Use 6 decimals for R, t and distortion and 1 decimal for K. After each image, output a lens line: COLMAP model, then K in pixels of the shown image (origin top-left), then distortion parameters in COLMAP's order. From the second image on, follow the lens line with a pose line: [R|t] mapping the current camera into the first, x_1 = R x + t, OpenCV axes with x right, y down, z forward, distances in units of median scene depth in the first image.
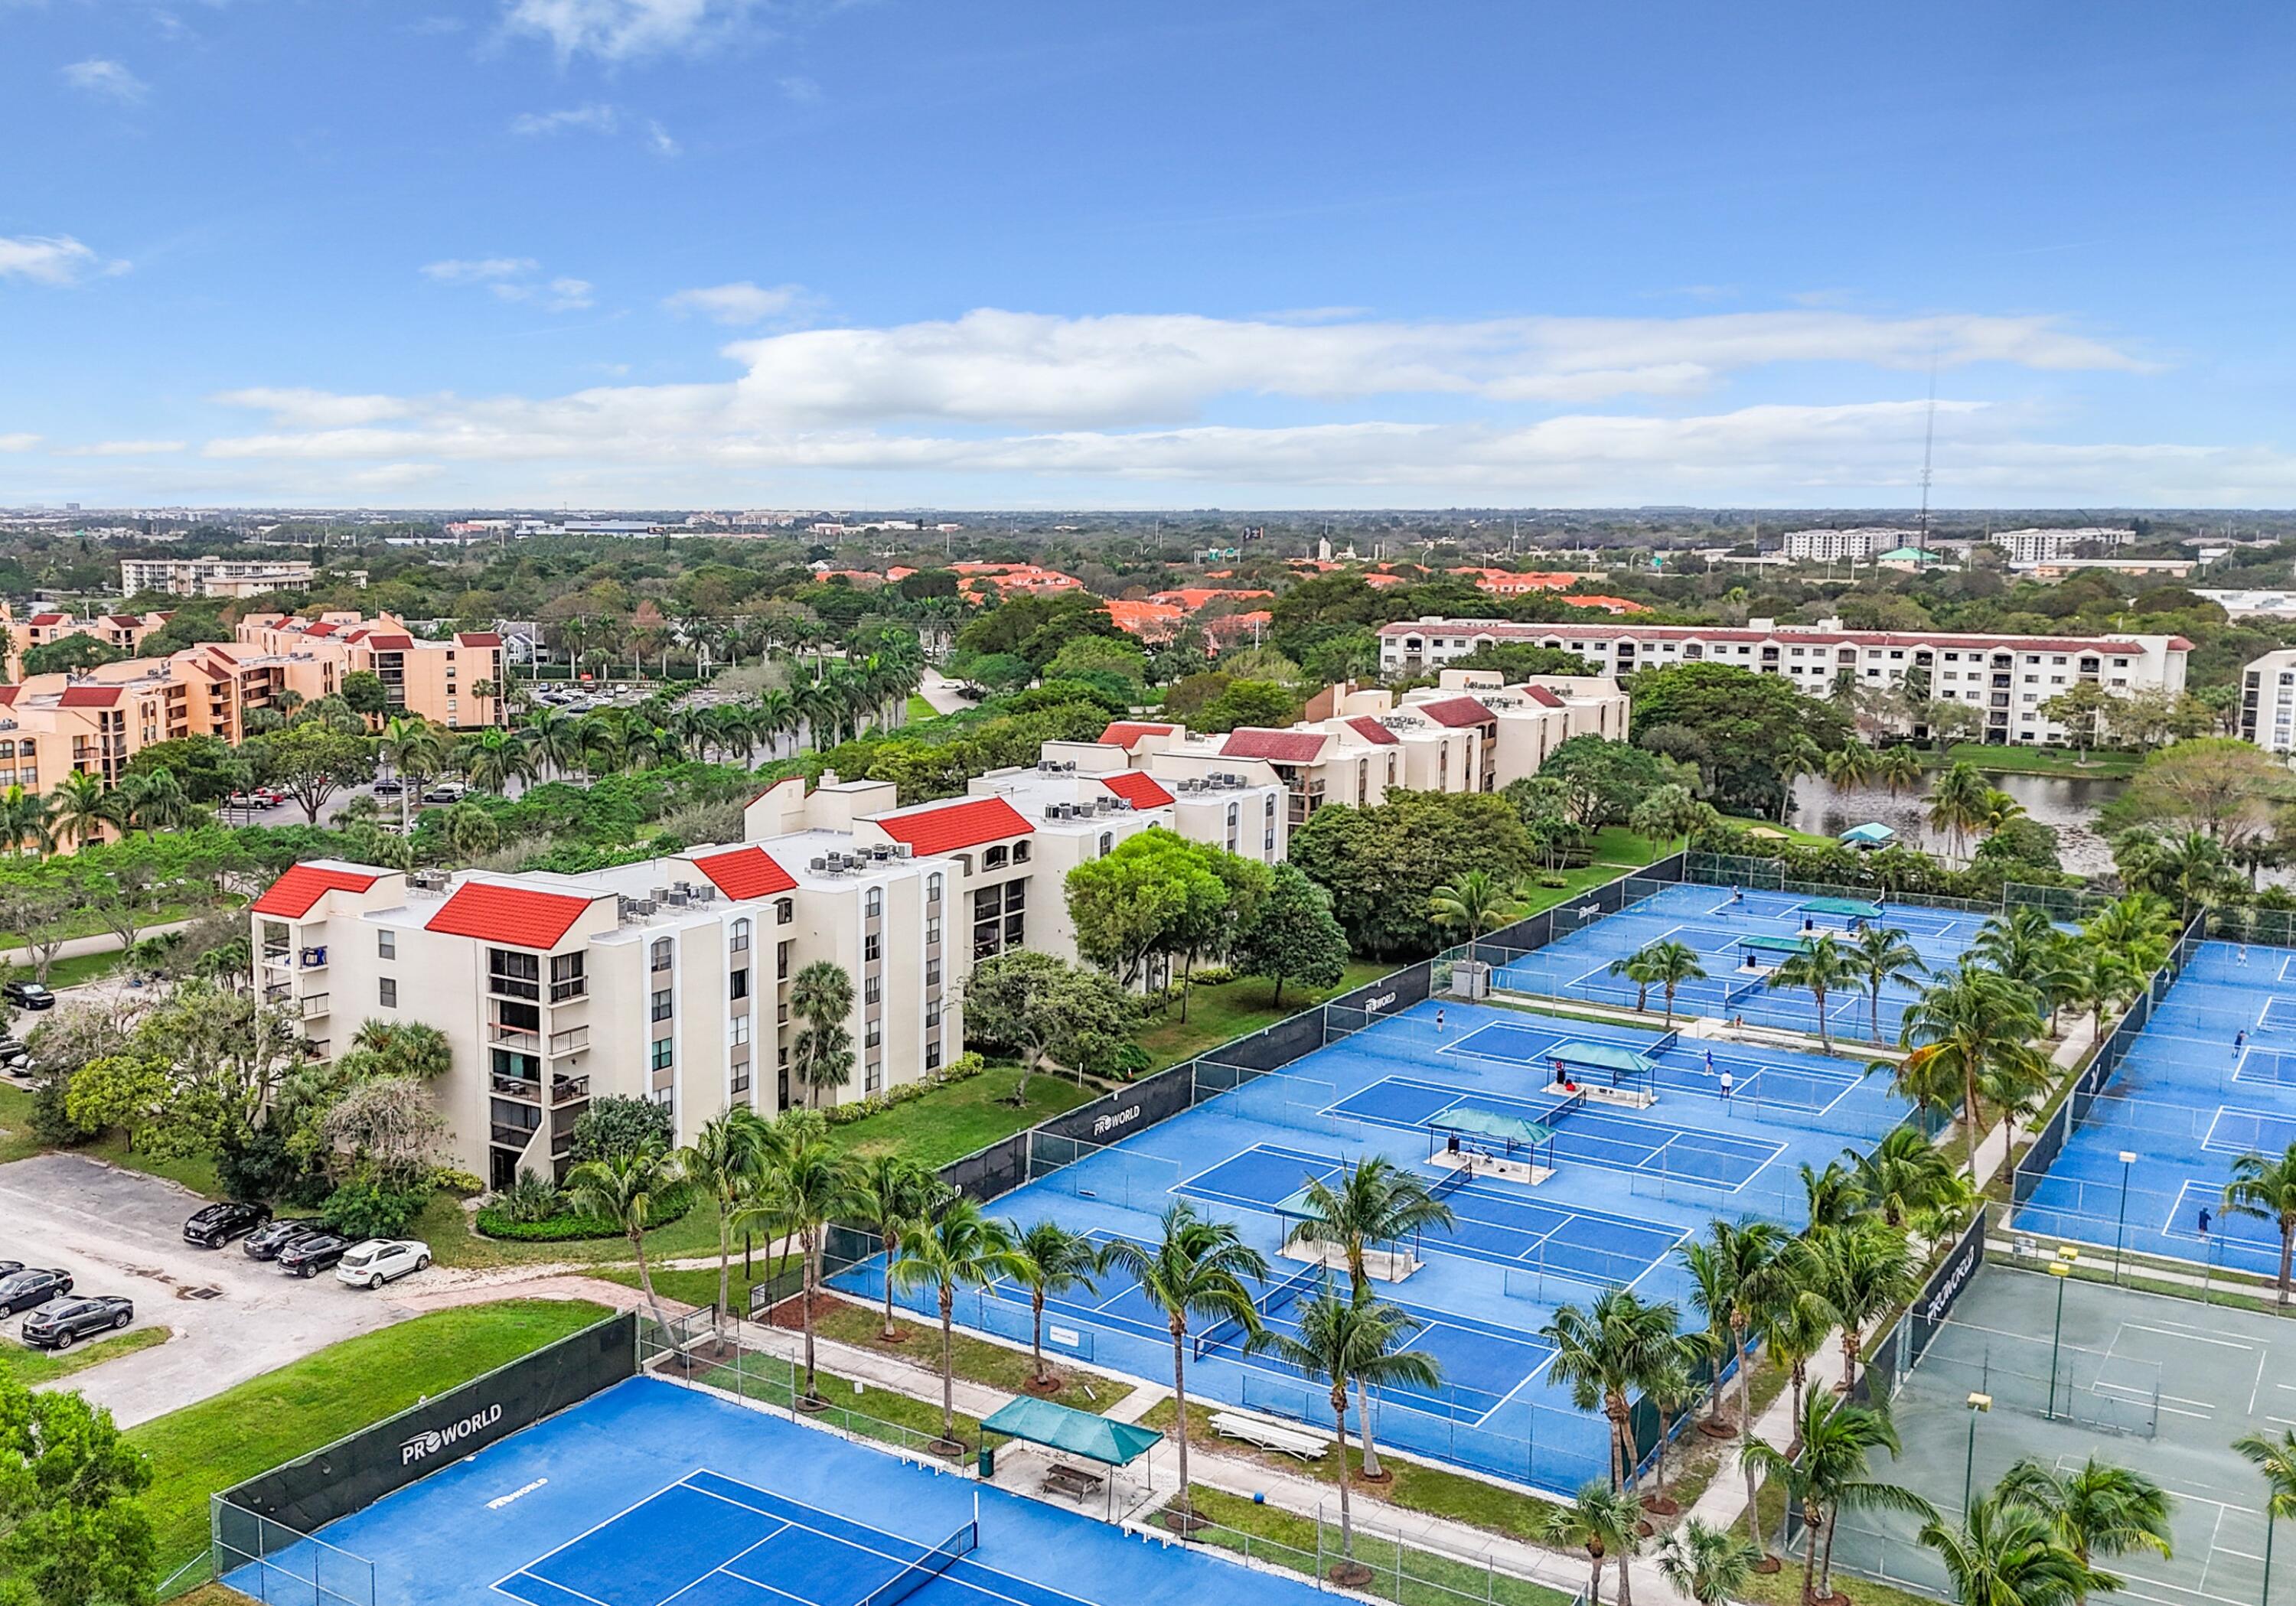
lens RADIAL K [[1976.1, 0, 1148.0], [0, 1976.1, 803.0], [0, 0, 1]] dist [0.003194, 0.001664]
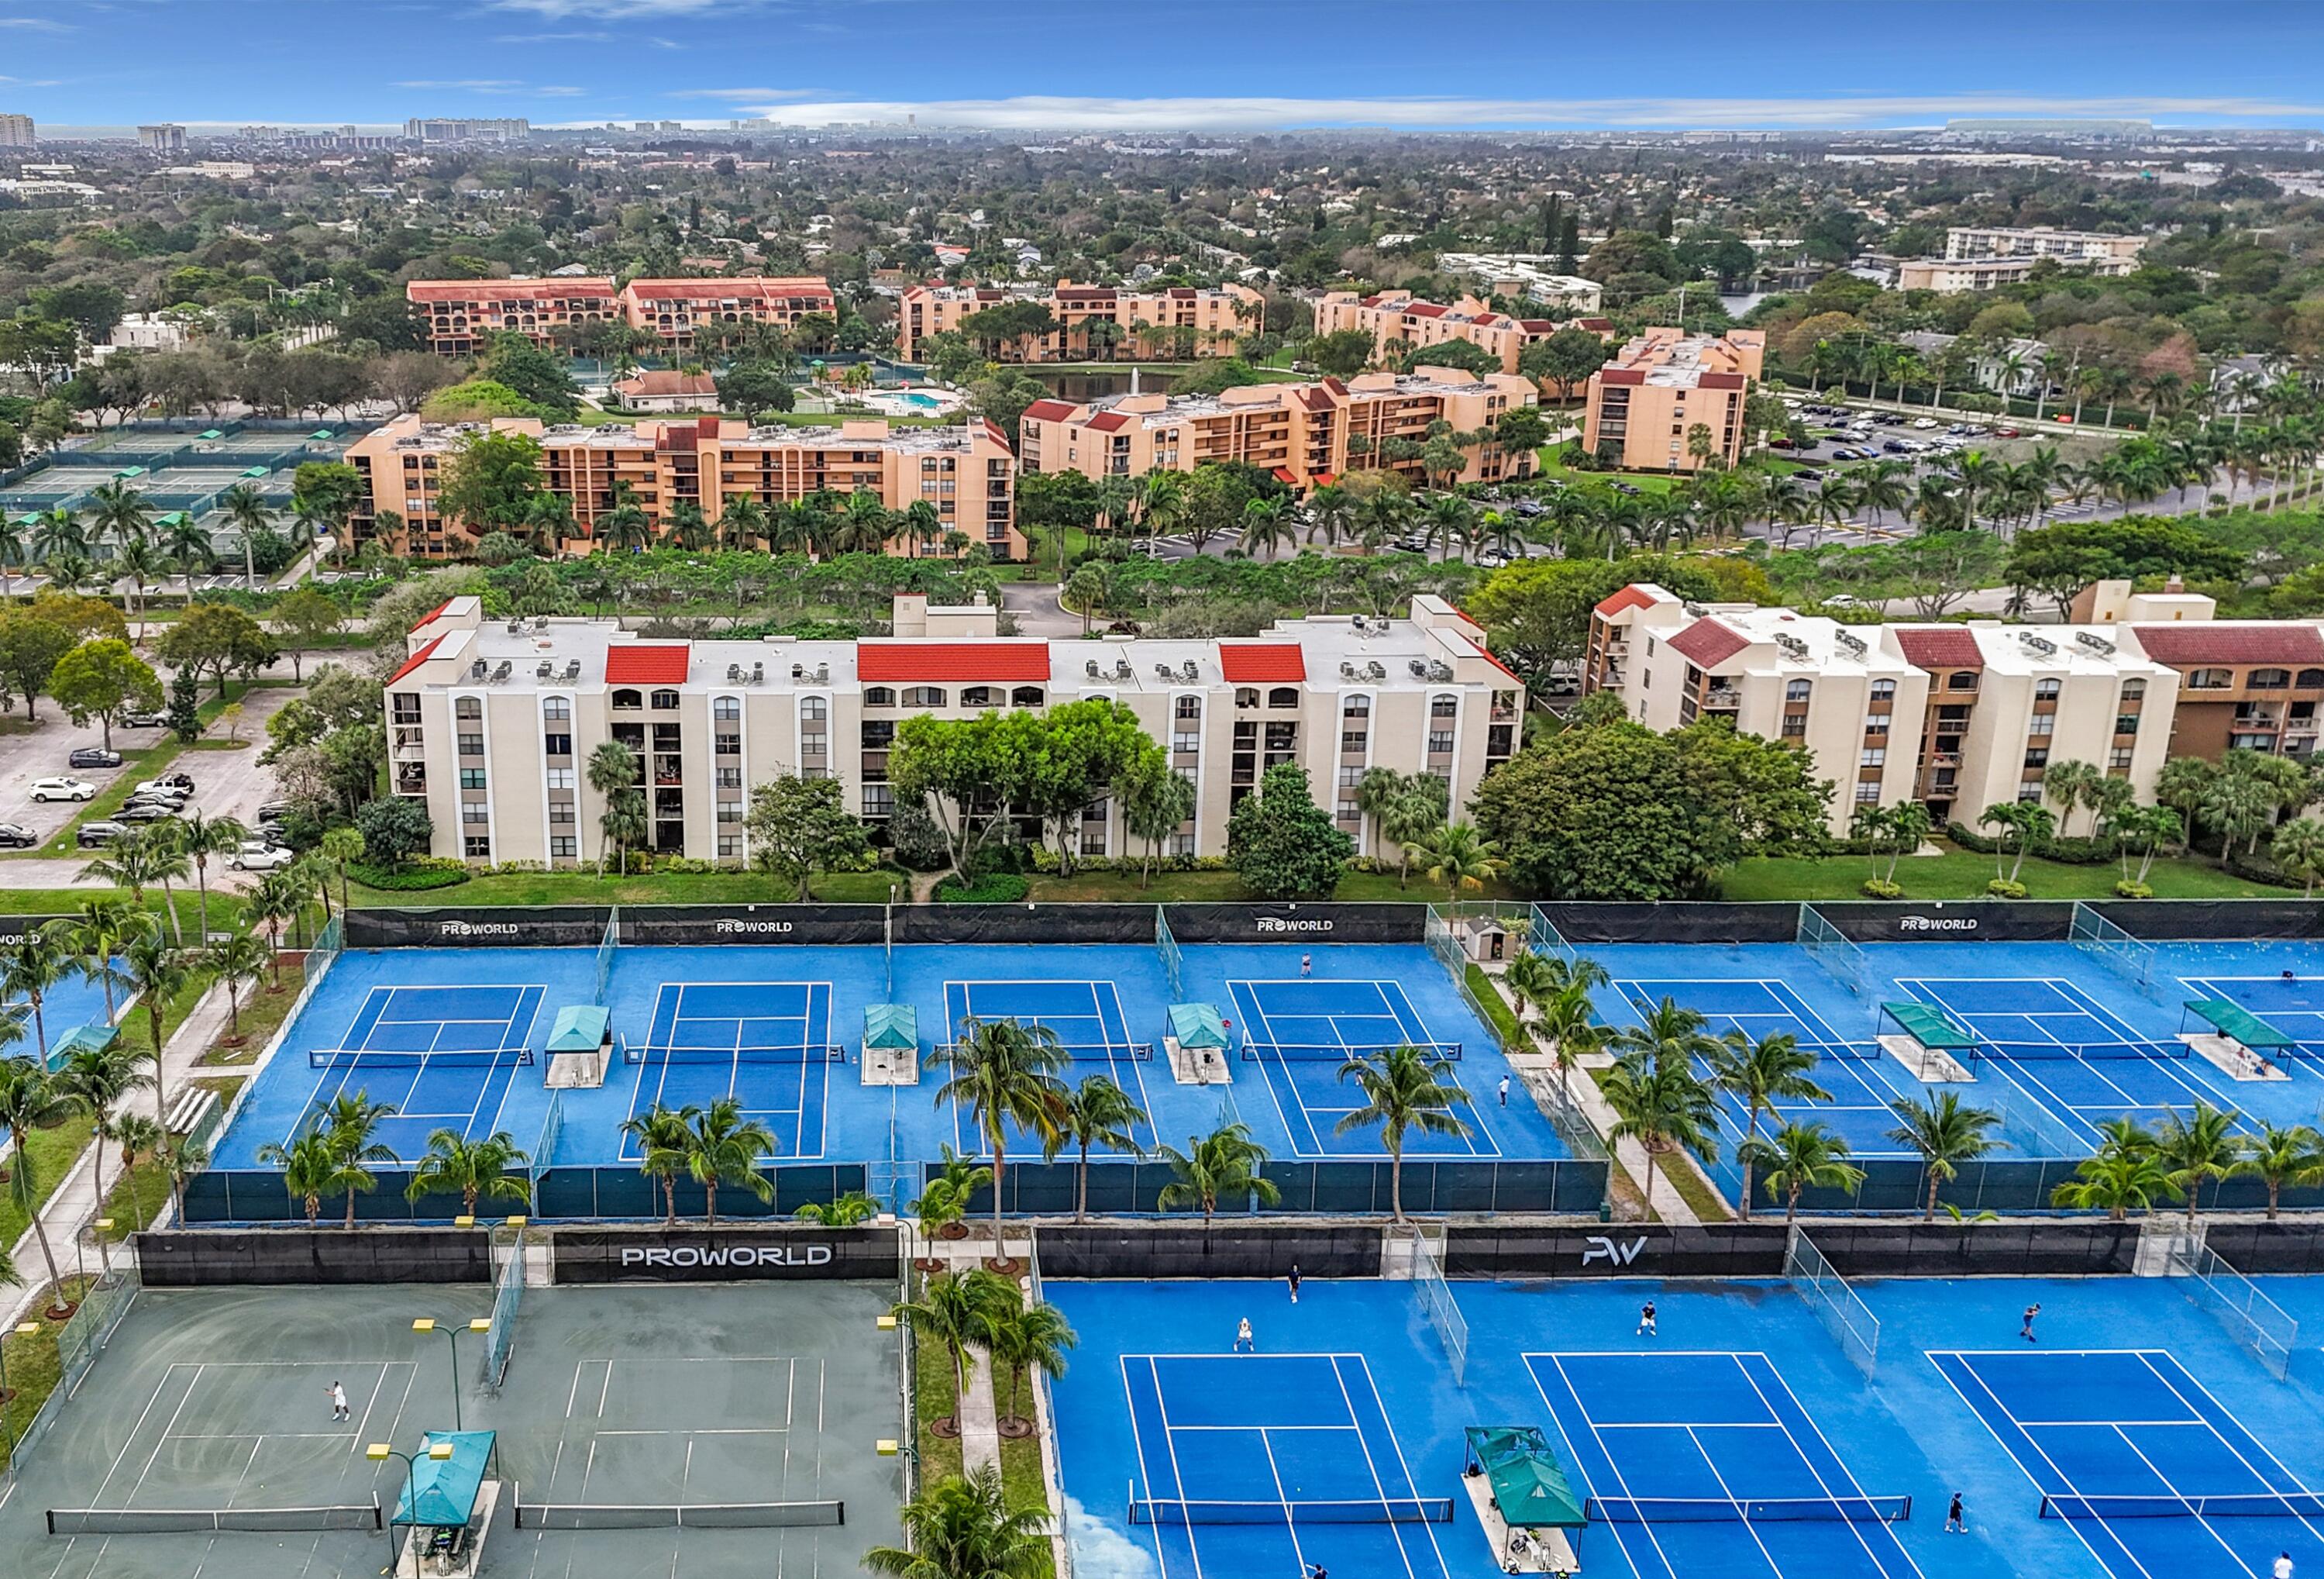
lens RADIAL K [[2173.7, 0, 1162.0], [0, 2173.7, 789.5], [0, 0, 1]] dist [0.005413, -0.006497]
pose [[0.631612, 0.230654, -0.740179, 0.509473], [-0.127032, 0.972605, 0.194684, -0.096211], [0.764807, -0.028938, 0.643609, 0.163954]]
